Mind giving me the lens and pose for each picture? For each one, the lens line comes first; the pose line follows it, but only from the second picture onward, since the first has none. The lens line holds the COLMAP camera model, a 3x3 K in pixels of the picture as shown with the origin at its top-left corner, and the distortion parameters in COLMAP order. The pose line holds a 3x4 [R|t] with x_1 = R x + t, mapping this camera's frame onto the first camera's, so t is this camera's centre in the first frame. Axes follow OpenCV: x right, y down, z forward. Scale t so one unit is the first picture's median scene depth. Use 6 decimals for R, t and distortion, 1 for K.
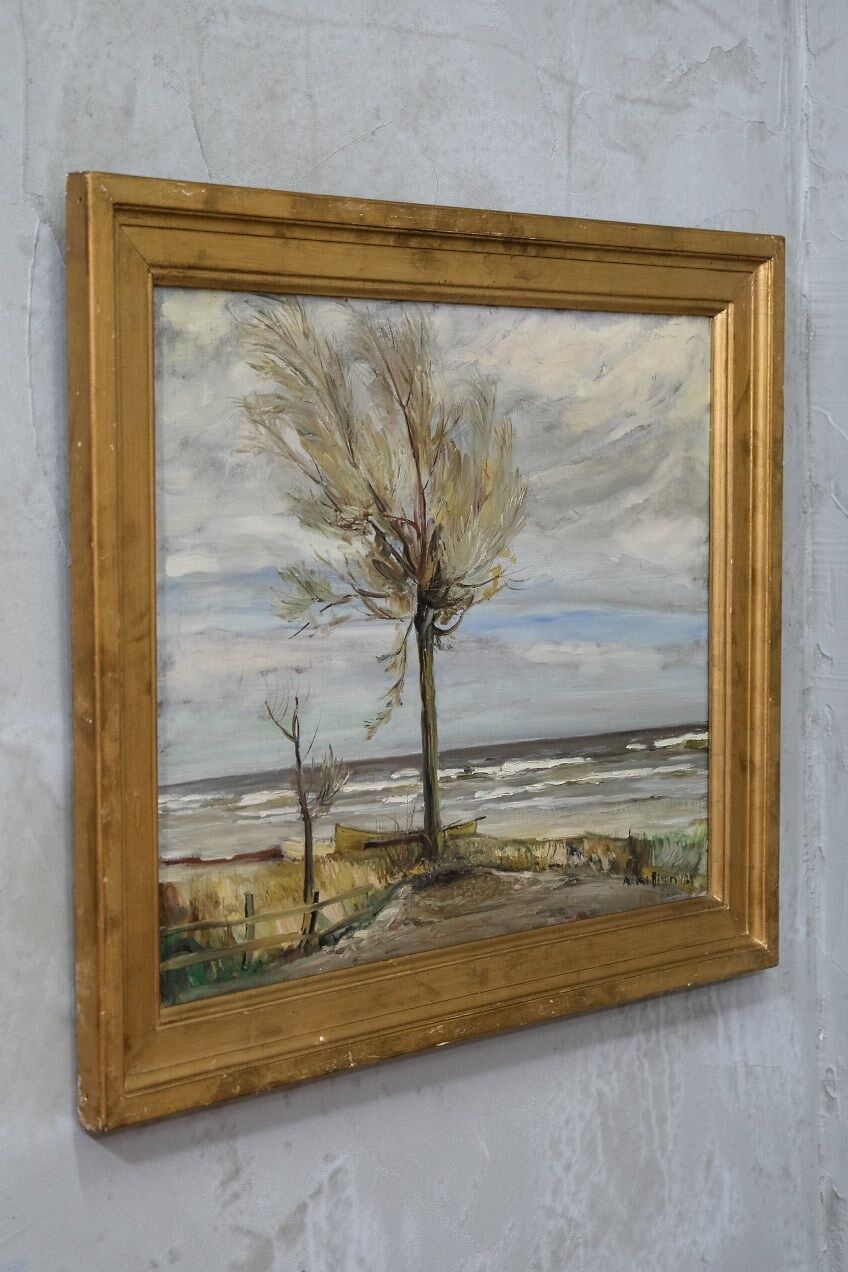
lens RADIAL K [[2465.9, 0, 426.3], [0, 2465.9, 637.7], [0, 0, 1]] dist [-0.020219, 0.000000]
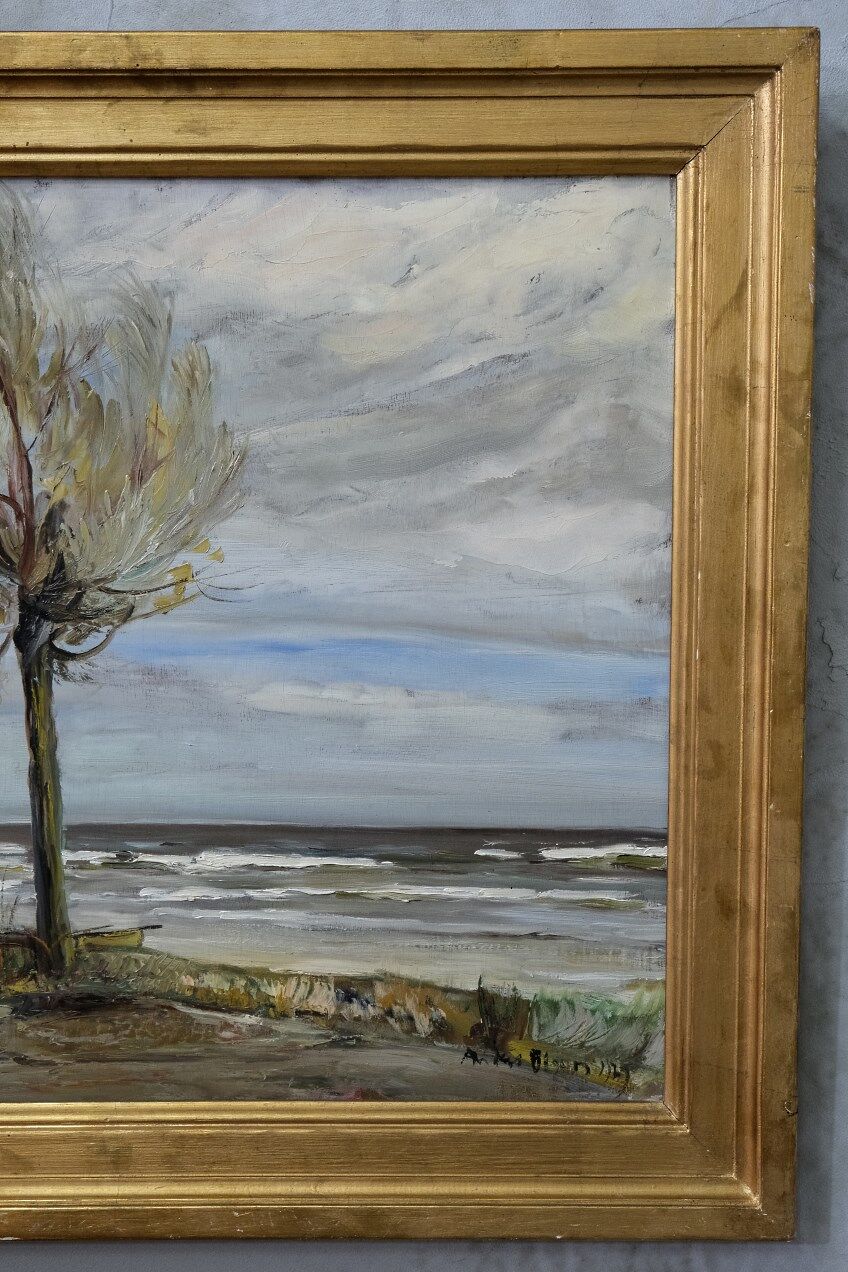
lens RADIAL K [[1984.2, 0, 440.8], [0, 1984.2, 636.1], [0, 0, 1]] dist [0.023108, 0.000000]
pose [[0.710509, 0.072230, -0.699971, 0.477583], [-0.054255, 0.997380, 0.047848, -0.040607], [0.701593, 0.003980, 0.712567, 0.676607]]
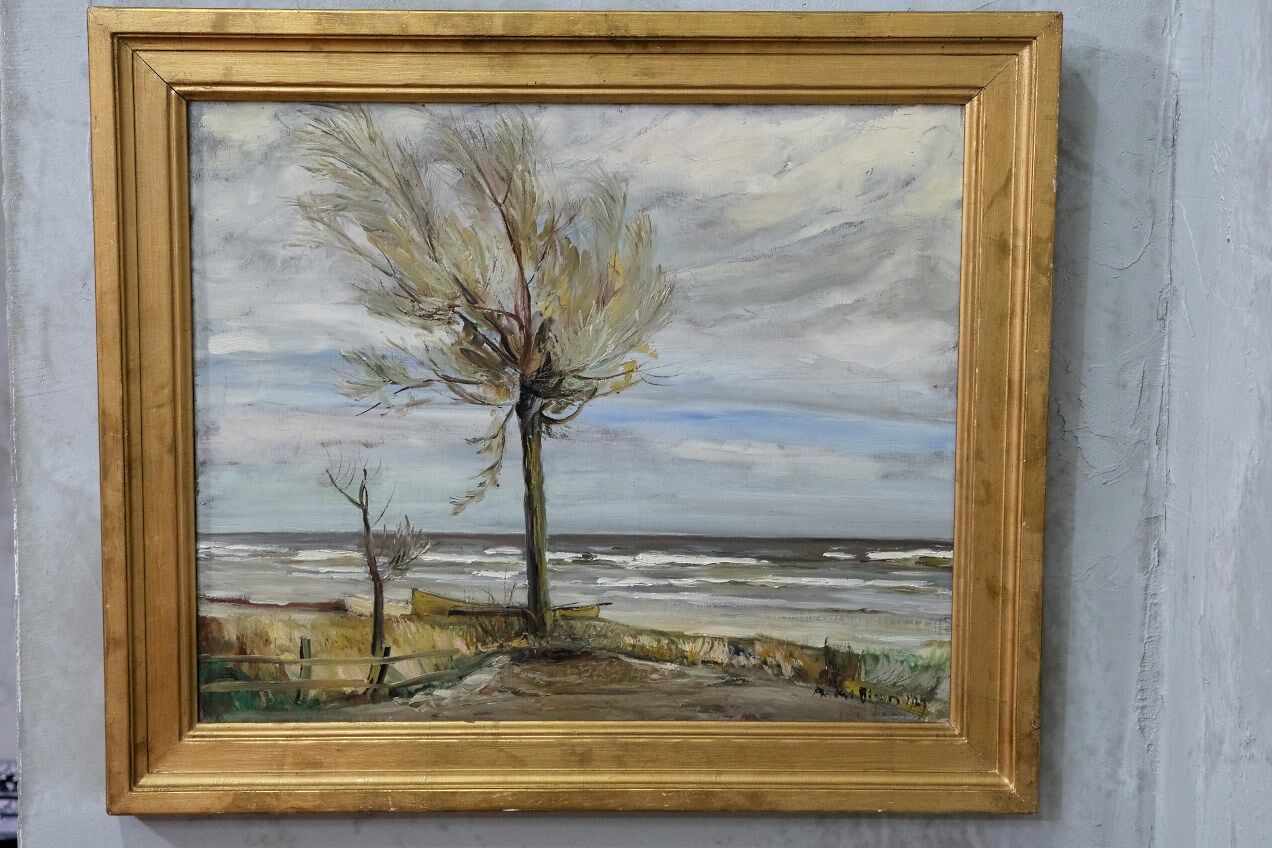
lens RADIAL K [[1984.2, 0, 655.9], [0, 1984.2, 386.7], [0, 0, 1]] dist [0.023108, 0.000000]
pose [[0.718030, 0.085207, -0.690777, 0.618181], [-0.060039, 0.996361, 0.060493, -0.070287], [0.693418, -0.001962, 0.720533, 0.429280]]
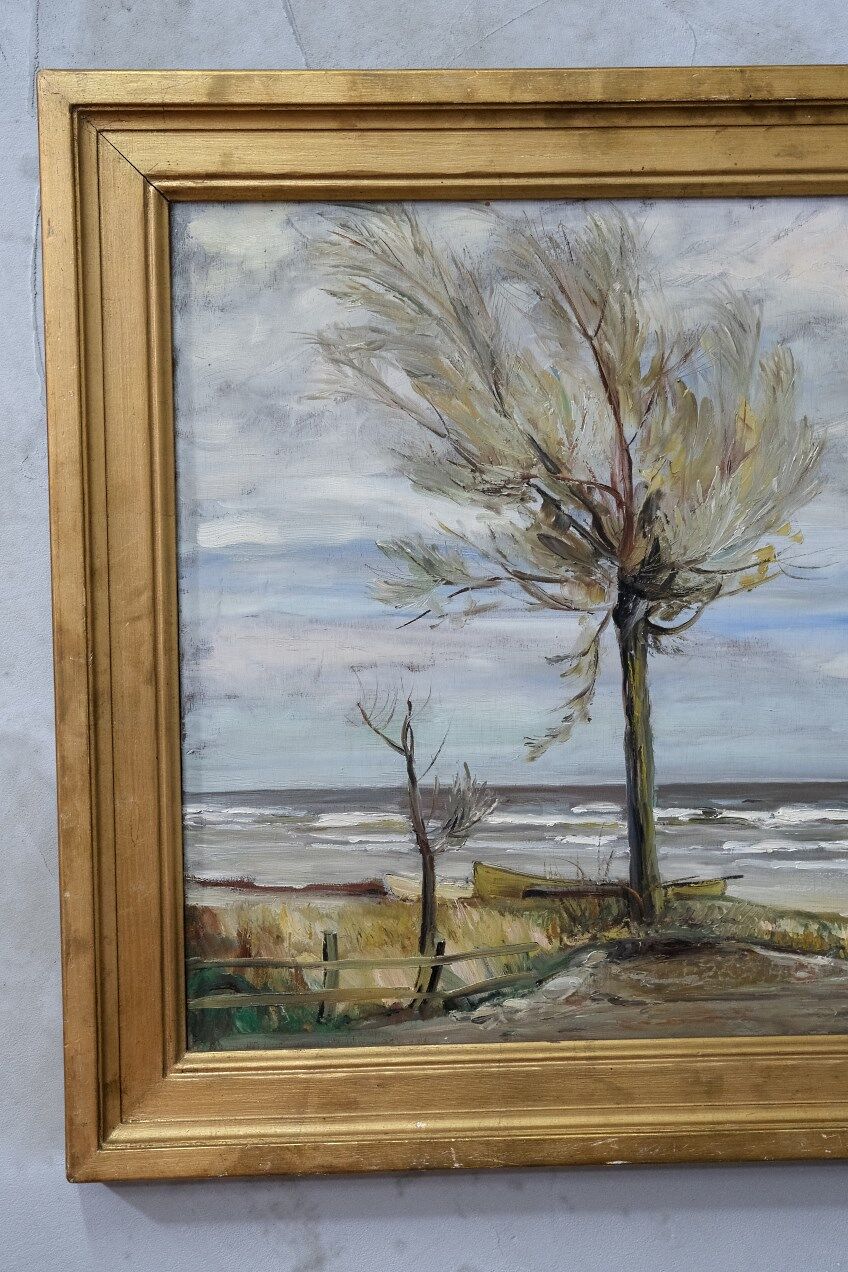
lens RADIAL K [[1984.2, 0, 435.6], [0, 1984.2, 634.8], [0, 0, 1]] dist [0.023108, 0.000000]
pose [[0.733307, 0.049160, -0.678118, 0.377051], [-0.040419, 0.998771, 0.028697, -0.015875], [0.678695, 0.006365, 0.734392, 0.499384]]
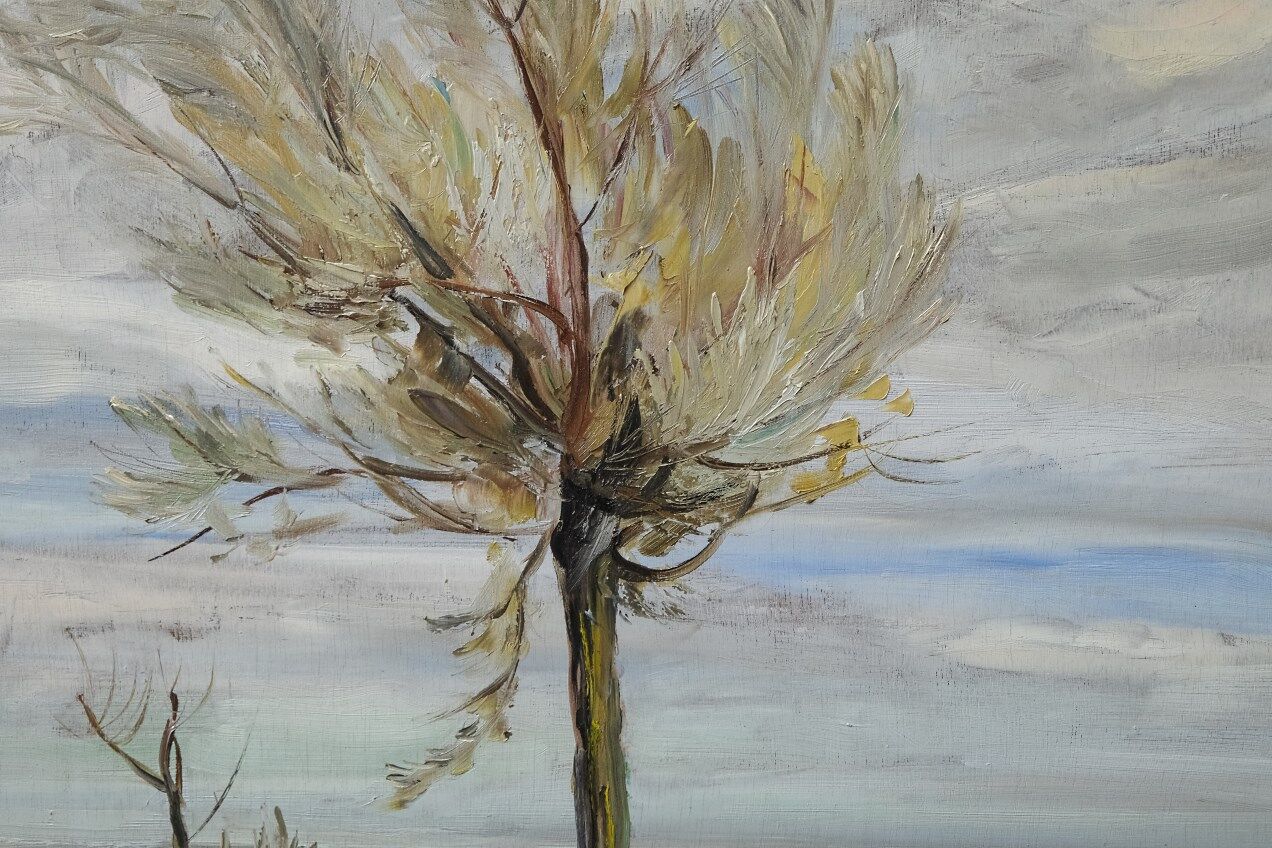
lens RADIAL K [[2465.9, 0, 633.2], [0, 2465.9, 345.9], [0, 0, 1]] dist [-0.020219, 0.000000]
pose [[0.687330, 0.078925, -0.722045, 0.299701], [-0.054239, 0.996881, 0.057335, -0.063650], [0.724318, -0.000245, 0.689466, 0.719965]]
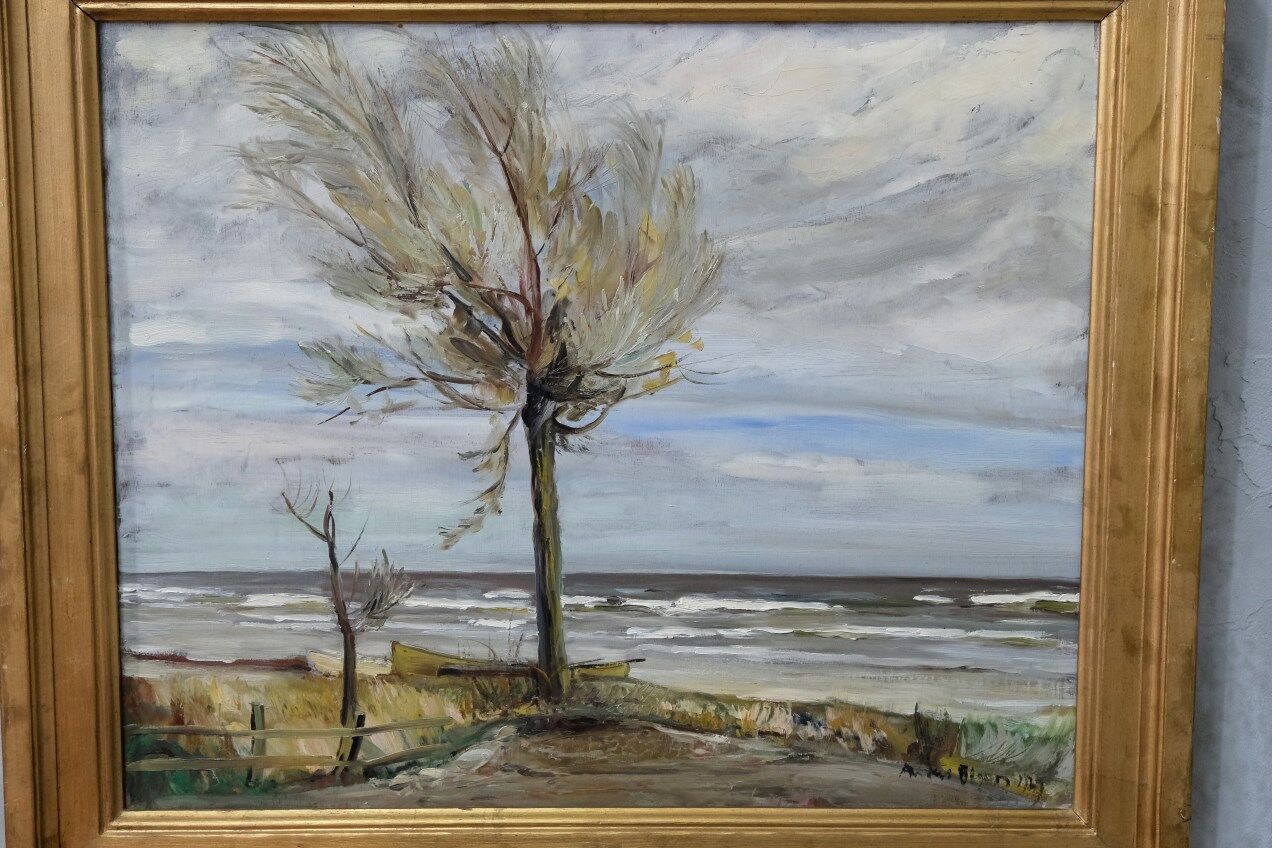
lens RADIAL K [[1984.2, 0, 647.5], [0, 1984.2, 386.9], [0, 0, 1]] dist [0.023108, 0.000000]
pose [[0.708695, 0.102038, -0.698098, 0.484660], [-0.056070, 0.994502, 0.088442, -0.076372], [0.703284, -0.023536, 0.710519, 0.554837]]
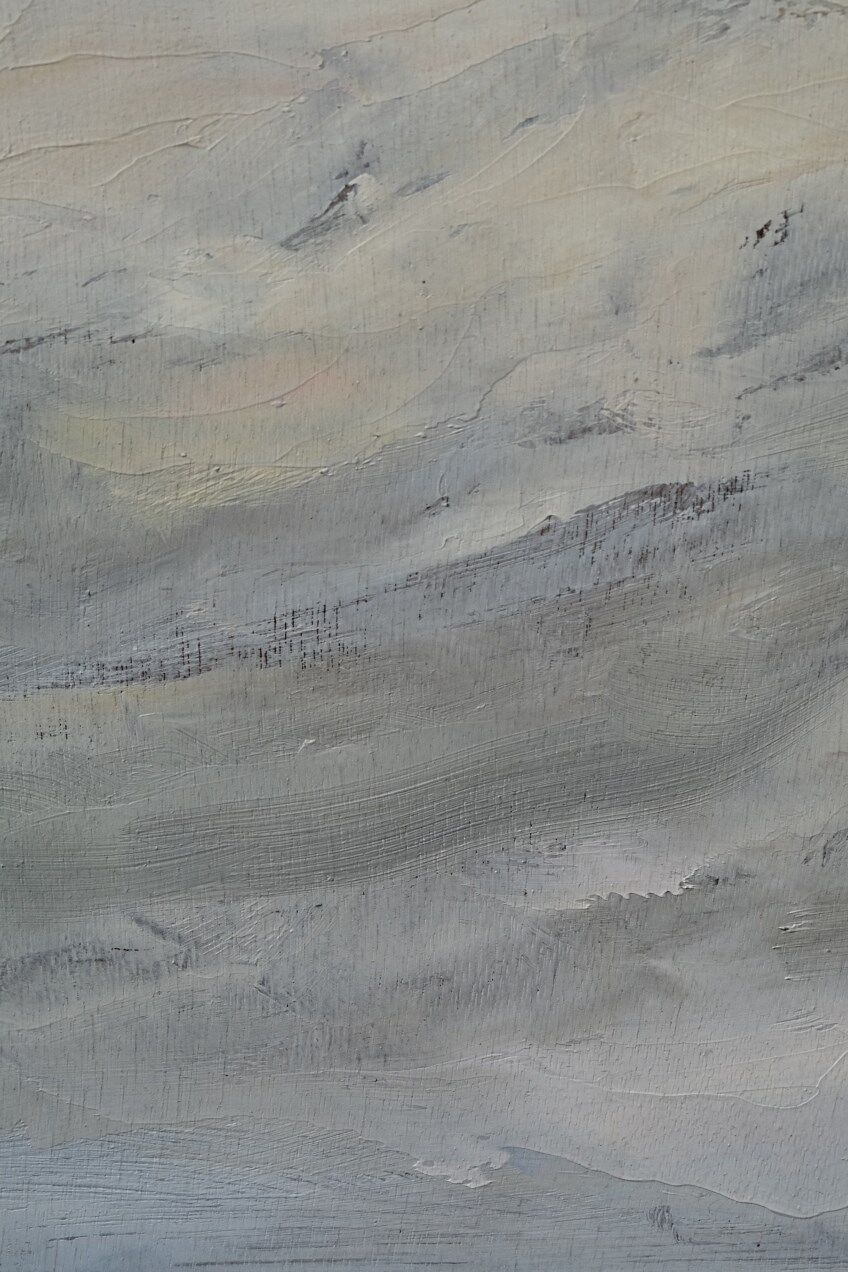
lens RADIAL K [[2465.9, 0, 428.5], [0, 2465.9, 645.8], [0, 0, 1]] dist [-0.020219, 0.000000]
pose [[0.717031, 0.068632, -0.693655, 0.222643], [-0.068747, 0.997252, 0.027607, -0.084682], [0.693643, 0.027892, 0.719778, 0.926459]]
